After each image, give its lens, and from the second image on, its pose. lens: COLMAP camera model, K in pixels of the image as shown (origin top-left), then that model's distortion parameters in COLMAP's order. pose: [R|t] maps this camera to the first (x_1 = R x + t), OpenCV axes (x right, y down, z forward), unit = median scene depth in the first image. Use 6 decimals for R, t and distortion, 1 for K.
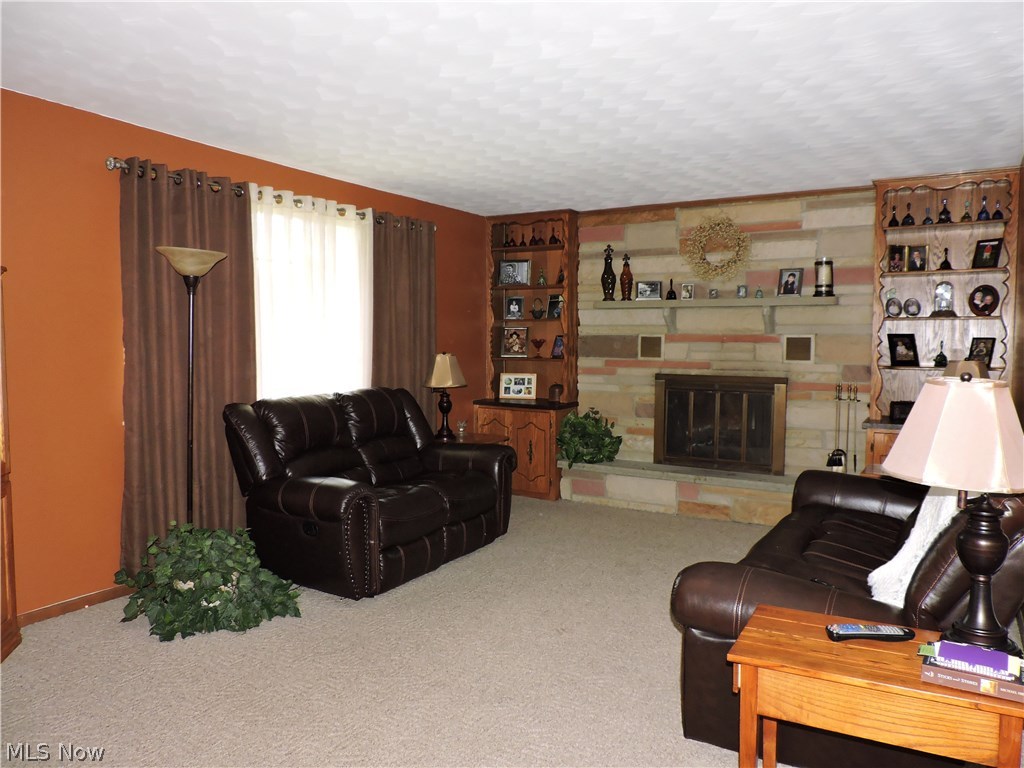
lens RADIAL K [[766.5, 0, 511.7], [0, 766.5, 384.6], [0, 0, 1]] dist [-0.013788, -0.008660]
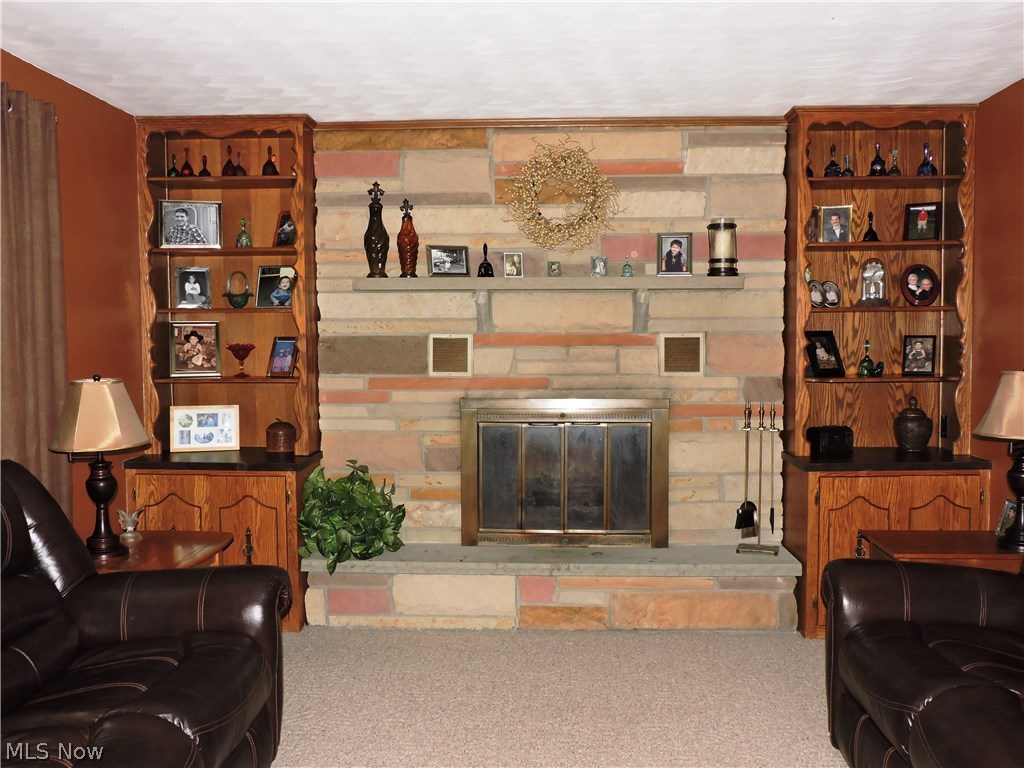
lens RADIAL K [[889.9, 0, 512.9], [0, 889.9, 385.0], [0, 0, 1]] dist [-0.017325, 0.005145]
pose [[0.875620, -0.034717, 0.481752, -0.122877], [0.037121, 0.999300, 0.004544, -0.028275], [-0.481573, 0.013904, 0.876296, 0.378867]]
